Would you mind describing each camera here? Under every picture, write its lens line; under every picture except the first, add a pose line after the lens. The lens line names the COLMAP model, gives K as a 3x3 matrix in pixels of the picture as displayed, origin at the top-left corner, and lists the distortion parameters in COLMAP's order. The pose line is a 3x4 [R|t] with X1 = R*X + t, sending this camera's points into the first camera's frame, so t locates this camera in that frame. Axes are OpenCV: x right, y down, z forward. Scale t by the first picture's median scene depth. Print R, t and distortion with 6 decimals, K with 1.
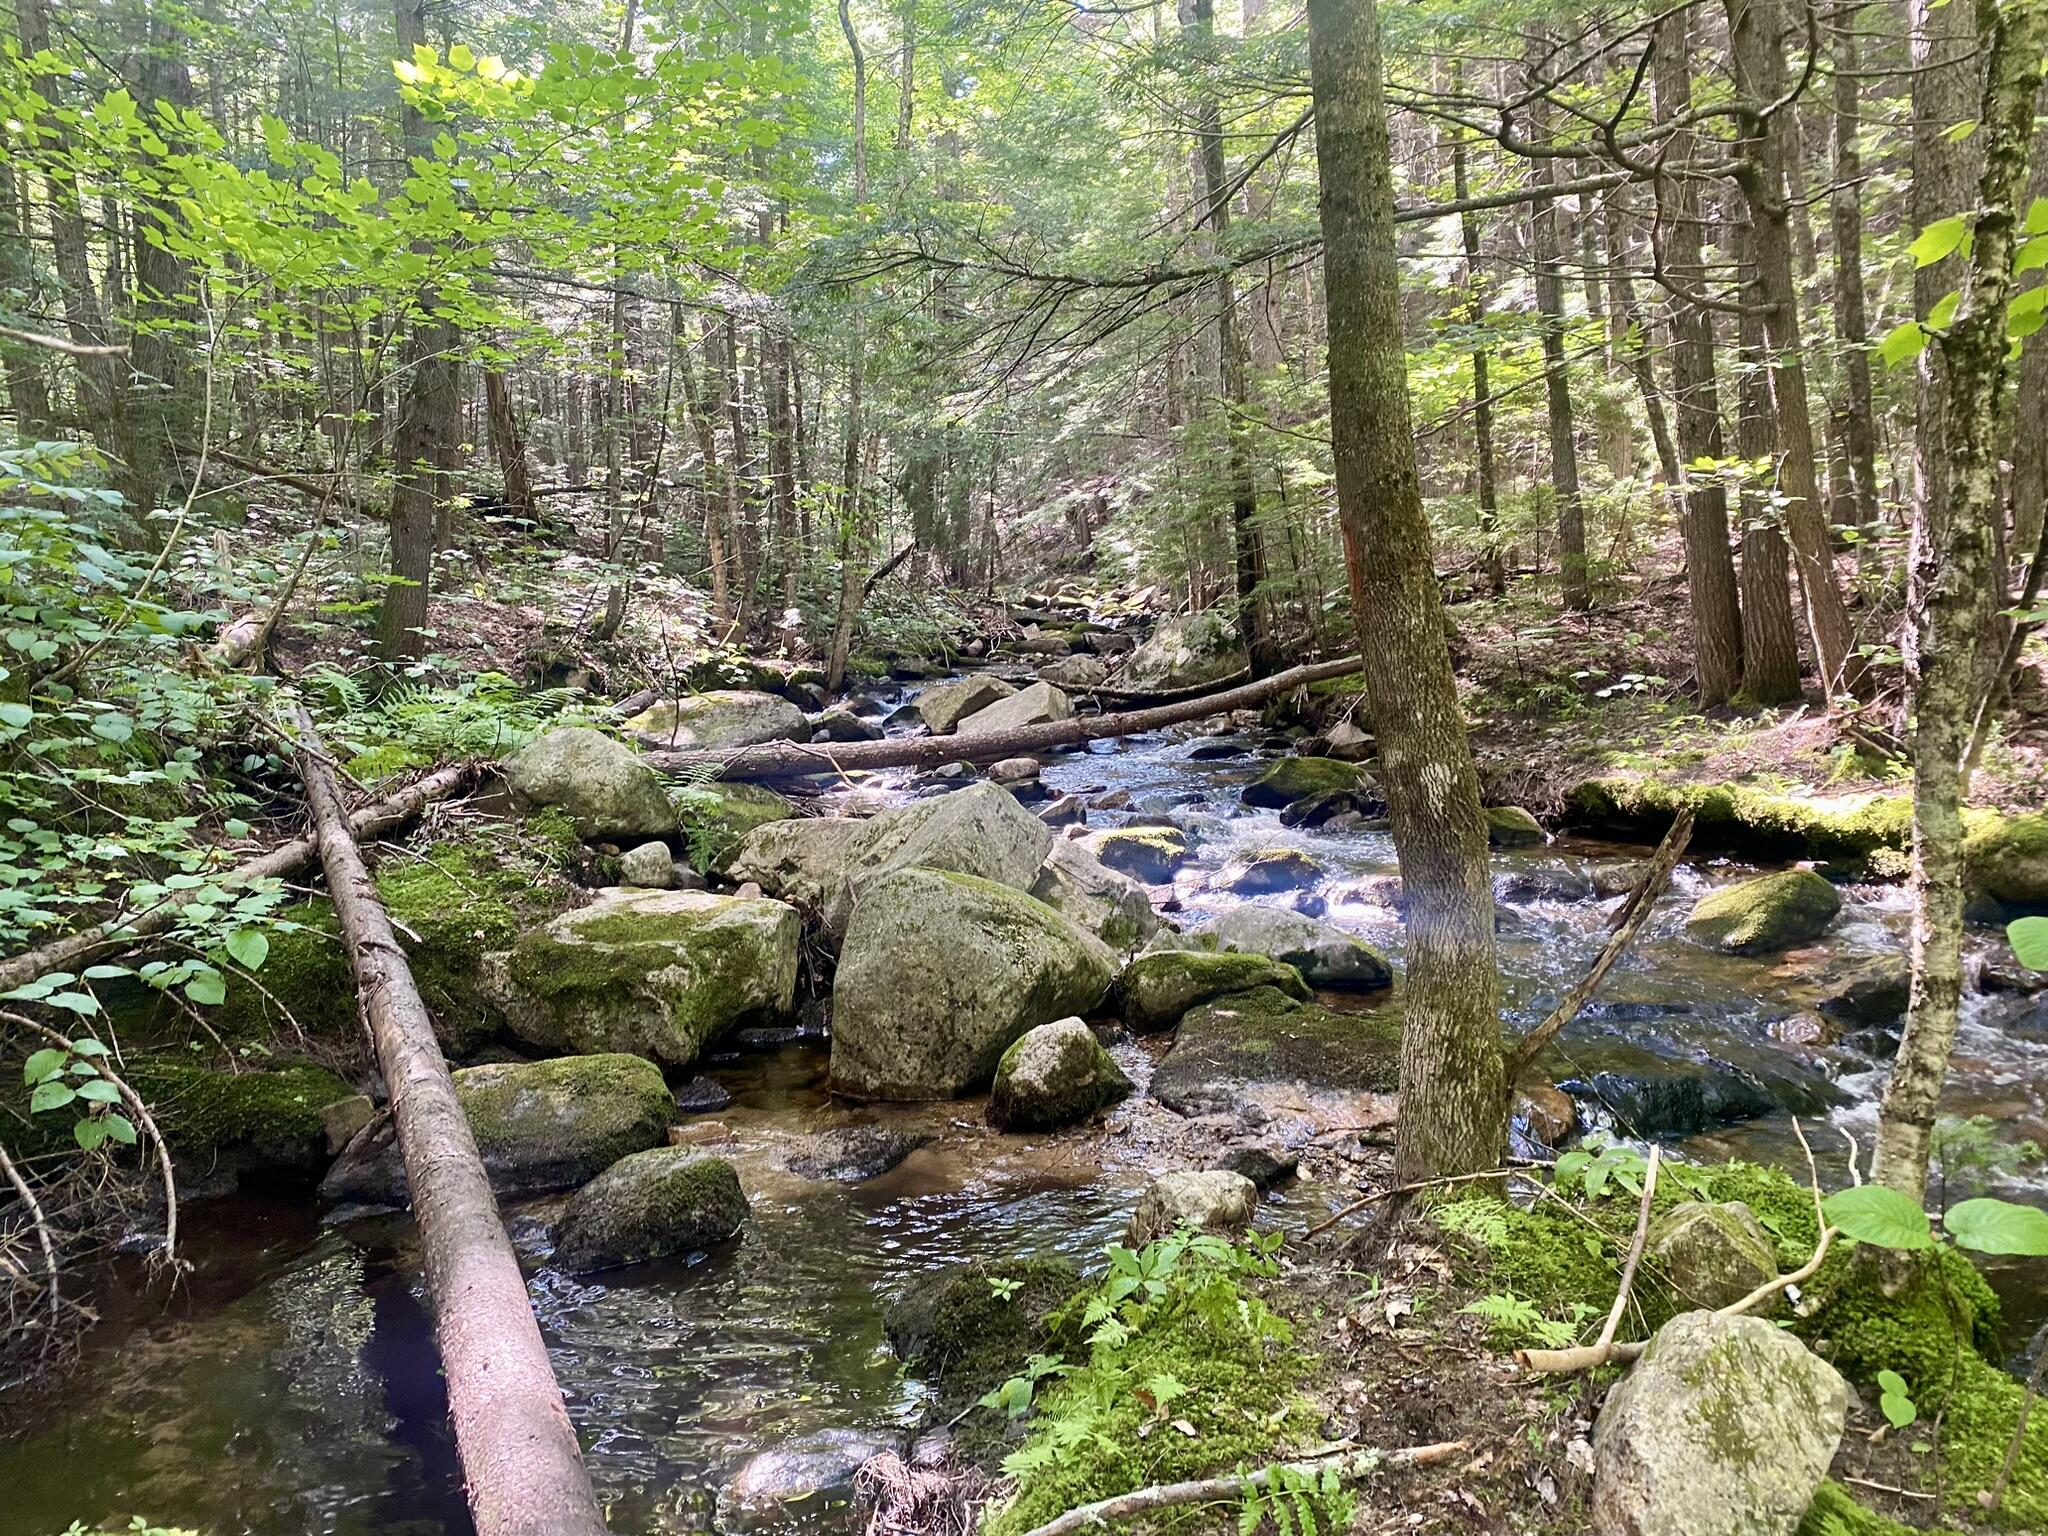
lens RADIAL K [[1571.0, 0, 1024.0], [0, 1571.0, 768.0], [0, 0, 1]] dist [0.007639, 0.002243]
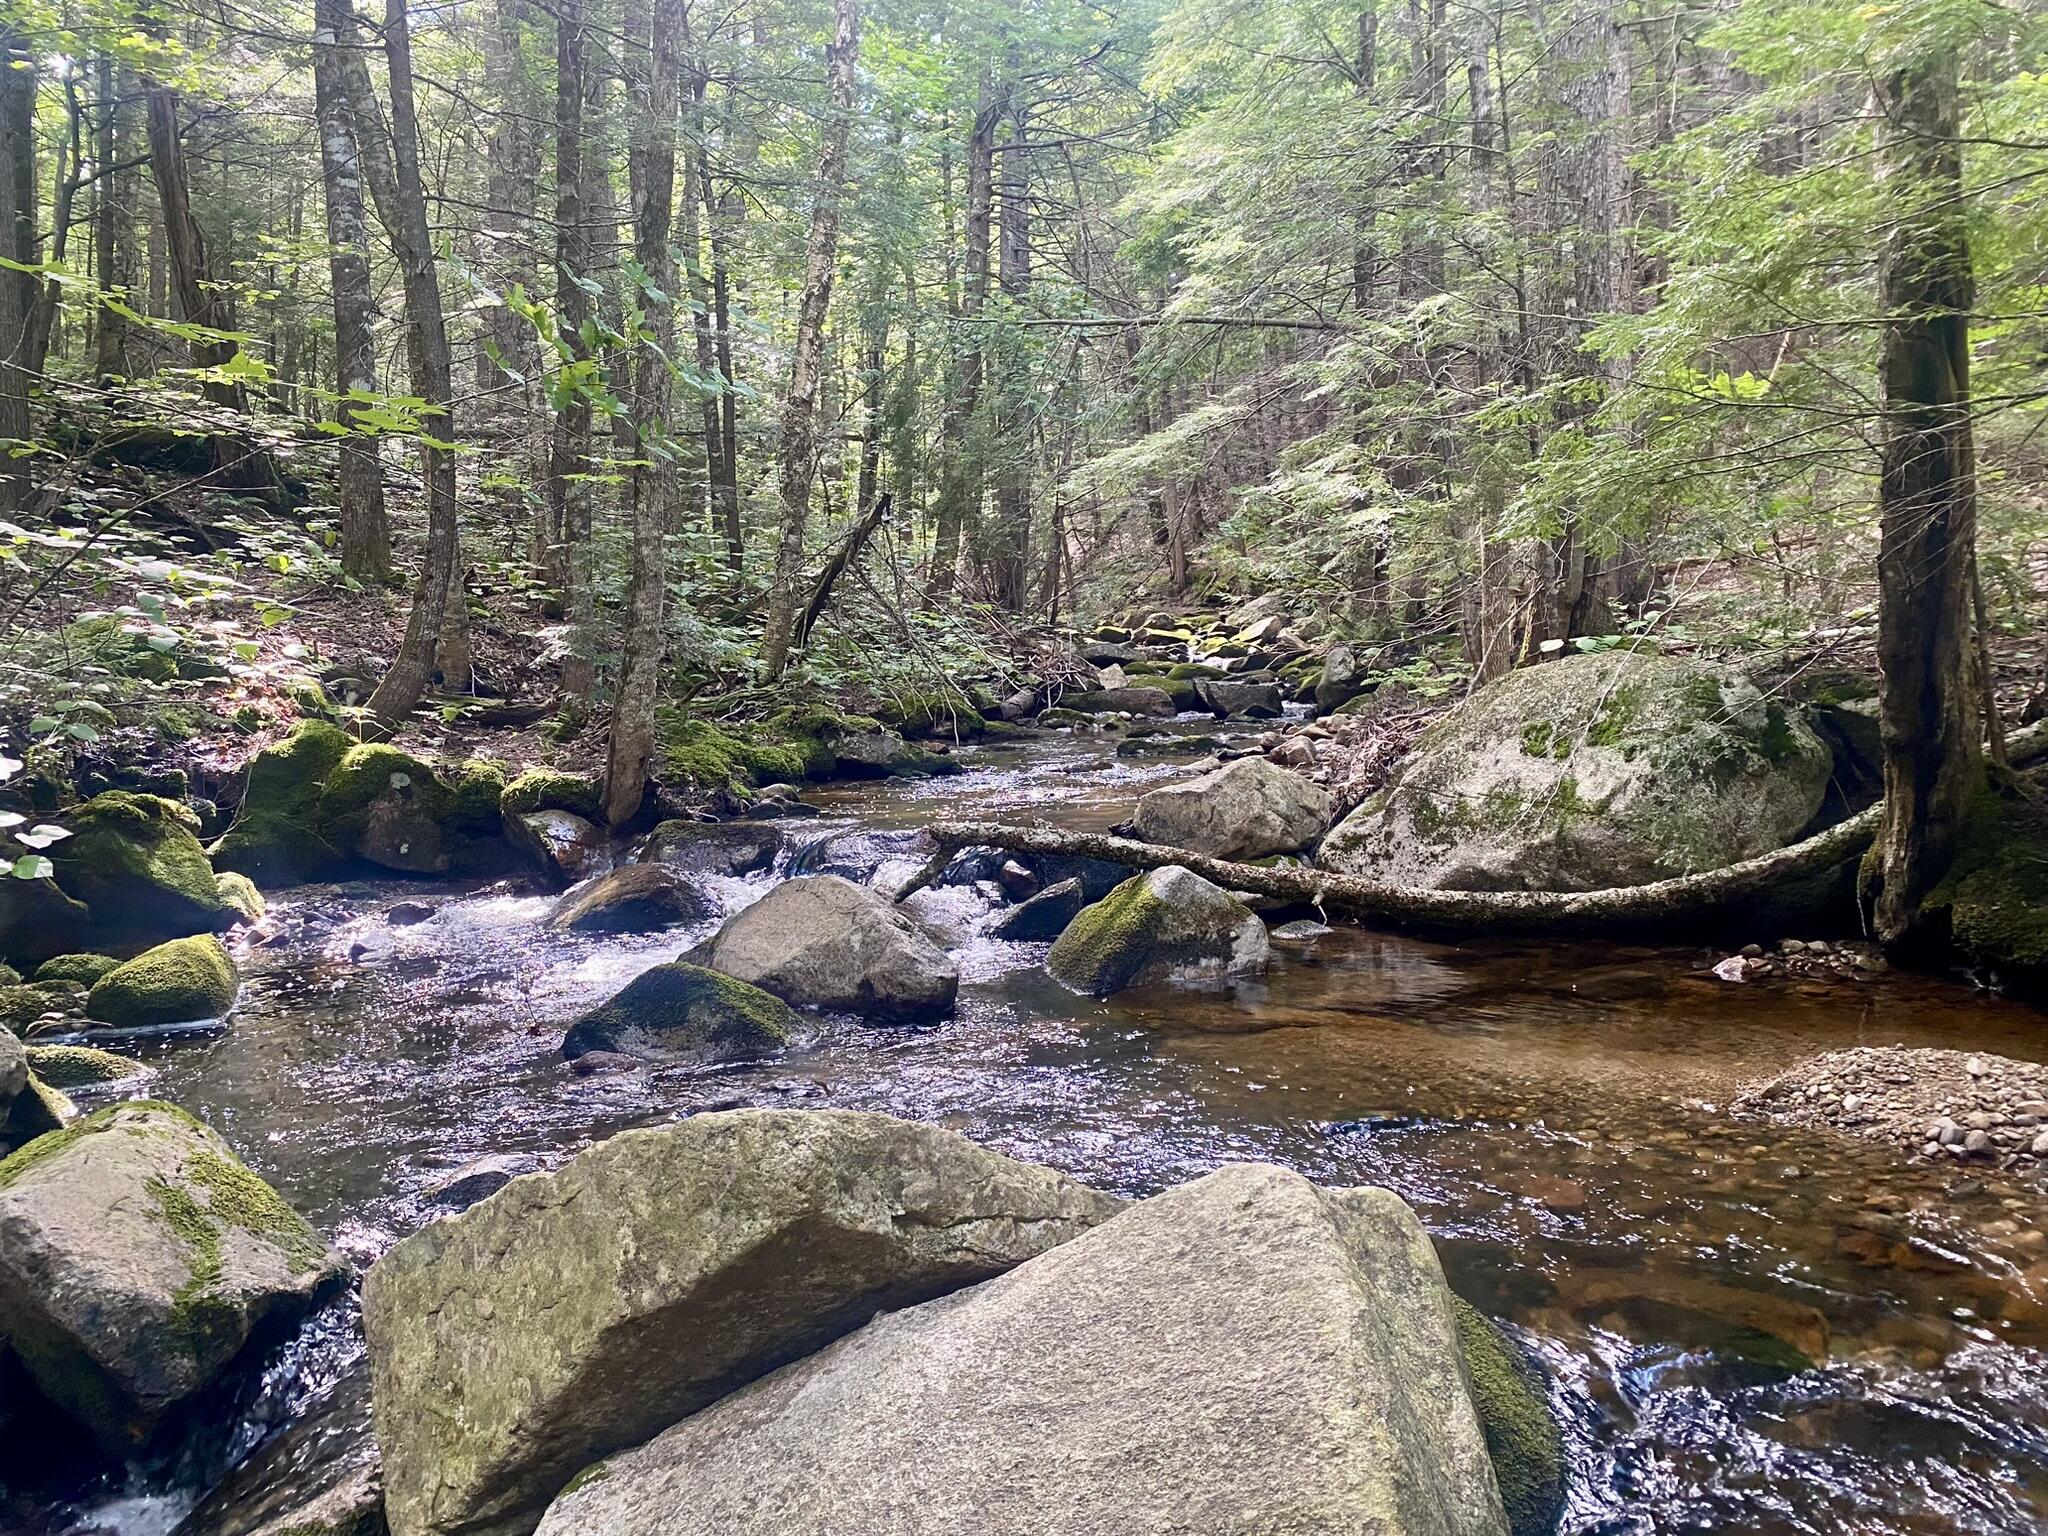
lens RADIAL K [[1571.0, 0, 1024.0], [0, 1571.0, 768.0], [0, 0, 1]] dist [0.007639, 0.002243]
pose [[0.998777, 0.015148, -0.047062, -0.000402], [-0.016279, 0.999586, -0.023739, -0.034639], [0.046683, 0.024476, 0.998610, 0.369807]]
